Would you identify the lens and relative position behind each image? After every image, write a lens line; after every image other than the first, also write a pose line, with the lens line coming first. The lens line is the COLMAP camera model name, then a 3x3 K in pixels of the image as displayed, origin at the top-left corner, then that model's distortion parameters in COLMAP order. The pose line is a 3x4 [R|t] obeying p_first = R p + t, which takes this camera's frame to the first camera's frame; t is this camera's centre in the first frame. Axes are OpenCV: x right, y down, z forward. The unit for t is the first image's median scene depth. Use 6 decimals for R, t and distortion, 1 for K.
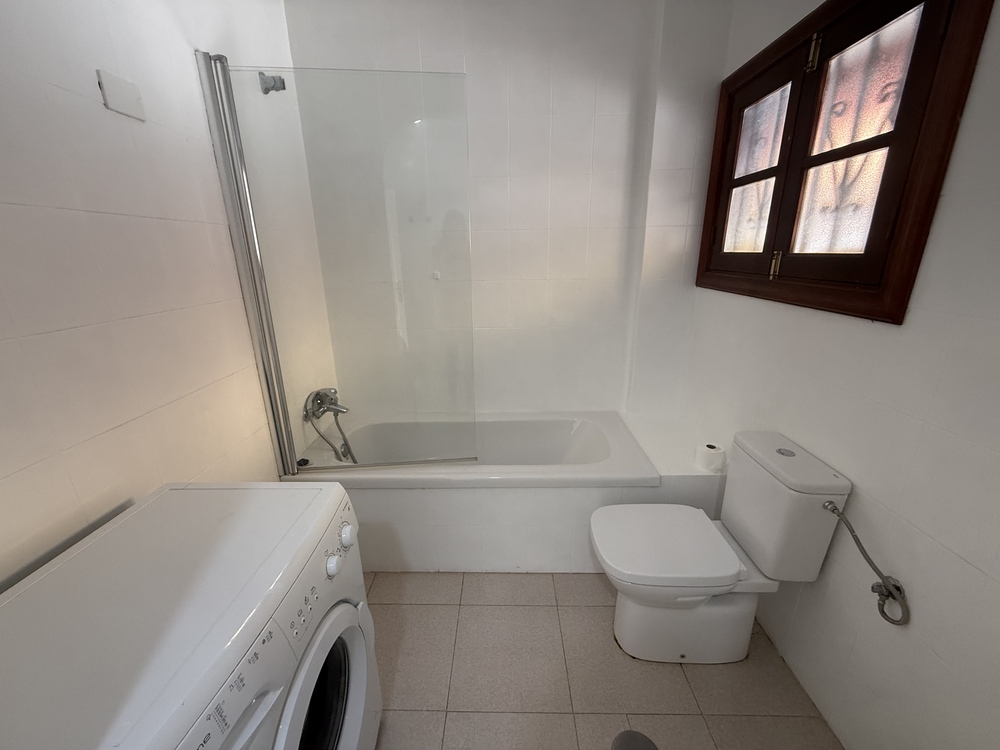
lens RADIAL K [[398.1, 0, 498.7], [0, 398.1, 376.7], [0, 0, 1]] dist [-0.001486, 0.000413]
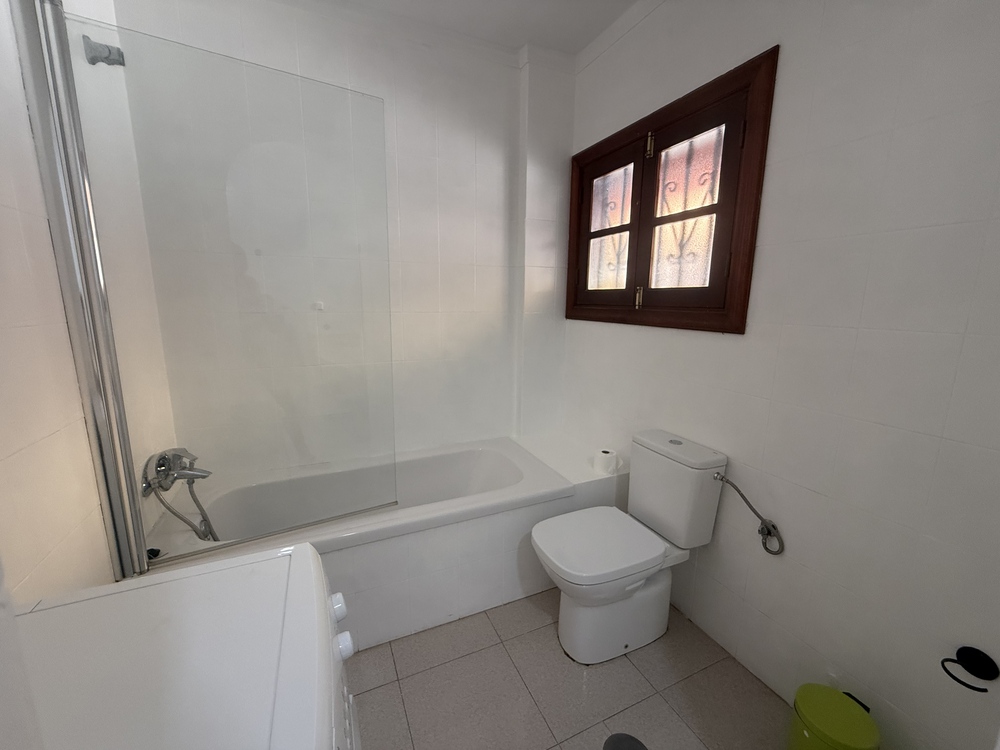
lens RADIAL K [[398.1, 0, 498.8], [0, 398.1, 375.8], [0, 0, 1]] dist [-0.001486, 0.000413]
pose [[0.903958, -0.055883, 0.423954, -0.232312], [0.104943, 0.990097, -0.093251, 0.033799], [-0.414545, 0.128786, 0.900870, 0.064894]]
